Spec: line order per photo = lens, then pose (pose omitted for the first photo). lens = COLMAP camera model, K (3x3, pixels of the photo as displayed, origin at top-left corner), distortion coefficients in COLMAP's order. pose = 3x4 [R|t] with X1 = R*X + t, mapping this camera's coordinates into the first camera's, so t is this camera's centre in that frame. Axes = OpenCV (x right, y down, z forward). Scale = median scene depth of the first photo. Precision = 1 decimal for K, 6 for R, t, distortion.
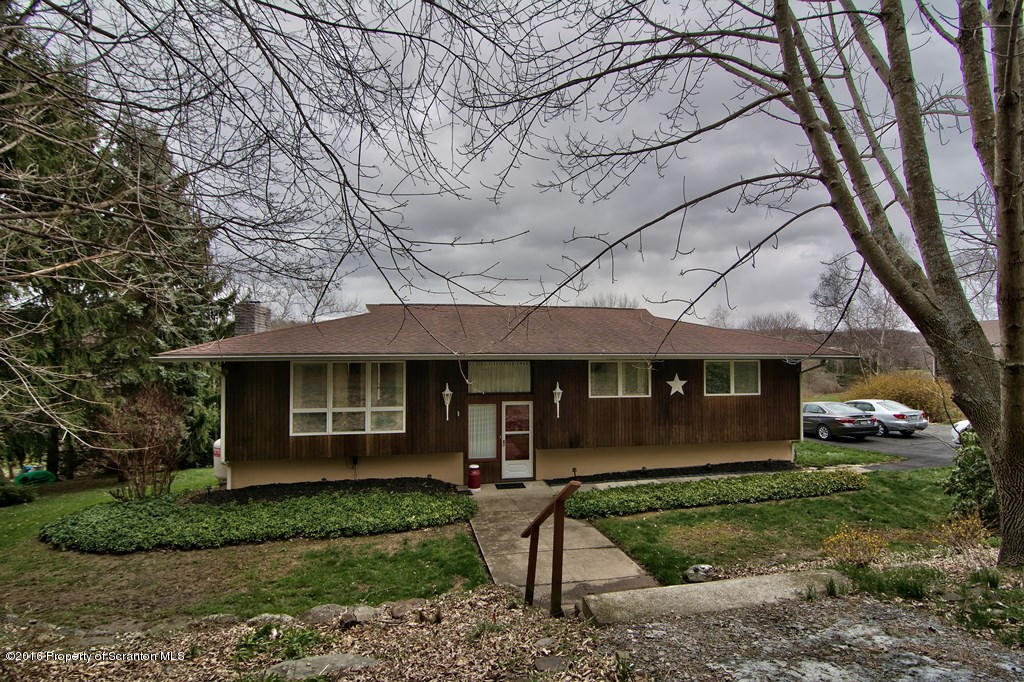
lens RADIAL K [[487.8, 0, 508.8], [0, 487.8, 343.6], [0, 0, 1]] dist [-0.015623, -0.005068]
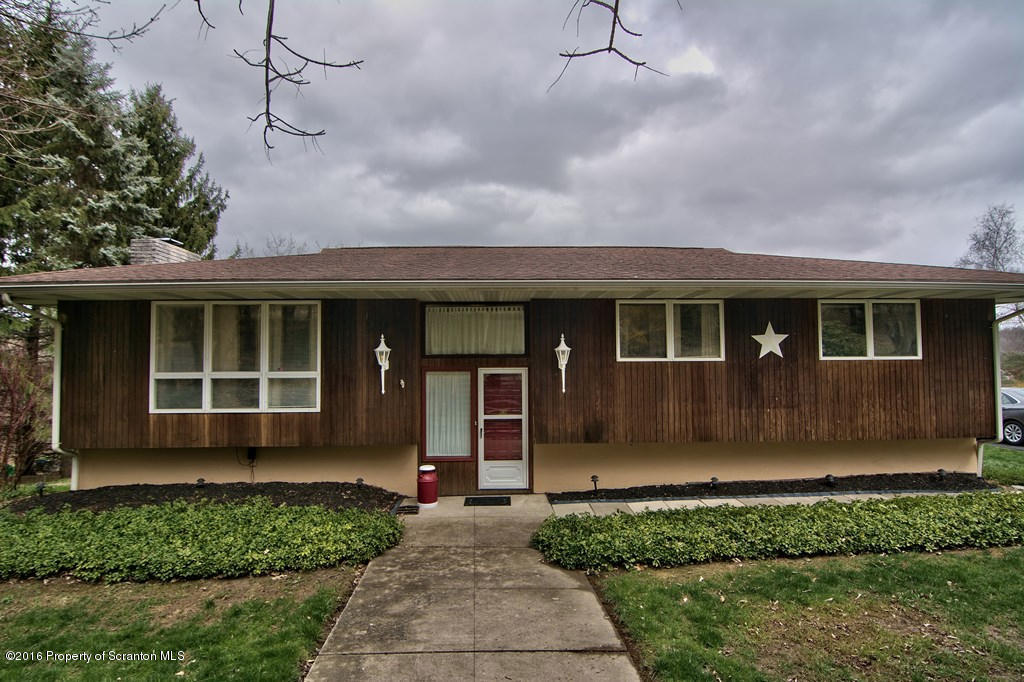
lens RADIAL K [[496.0, 0, 512.0], [0, 496.0, 341.0], [0, 0, 1]] dist [-0.019369, -0.001029]
pose [[0.987209, -0.014275, -0.158789, 0.145017], [0.010861, 0.999691, -0.022349, 0.107387], [0.159059, 0.020339, 0.987060, 0.396289]]
